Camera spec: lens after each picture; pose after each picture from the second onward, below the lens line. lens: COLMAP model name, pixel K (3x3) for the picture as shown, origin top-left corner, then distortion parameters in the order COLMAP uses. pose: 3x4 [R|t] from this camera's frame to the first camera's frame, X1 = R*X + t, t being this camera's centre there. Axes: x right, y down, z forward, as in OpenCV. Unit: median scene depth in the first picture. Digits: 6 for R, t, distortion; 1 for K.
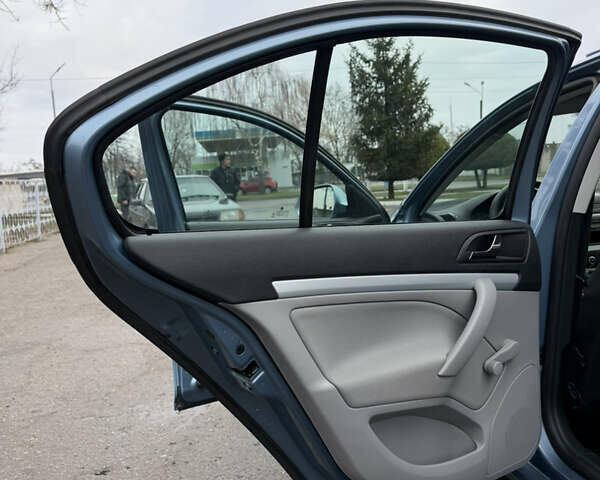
lens RADIAL K [[563.3, 0, 295.4], [0, 563.3, 238.0], [0, 0, 1]] dist [0.149012, -0.249979]
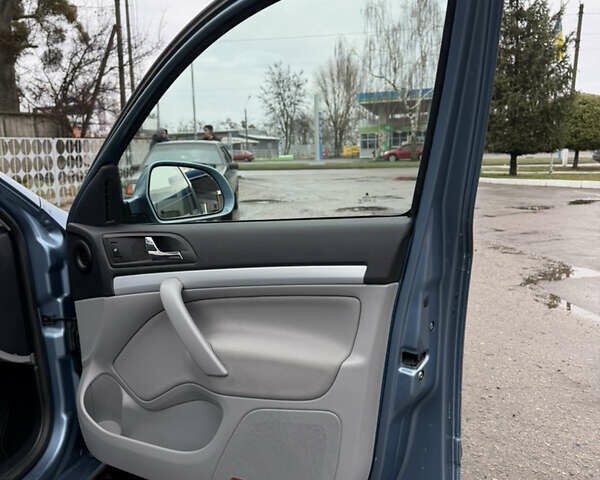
lens RADIAL K [[566.4, 0, 288.5], [0, 566.4, 240.0], [0, 0, 1]] dist [0.112432, -0.197512]
pose [[0.942656, 0.095476, -0.319820, 0.136914], [-0.074095, 0.994165, 0.078398, -0.014778], [0.325439, -0.050206, 0.944229, 0.065731]]
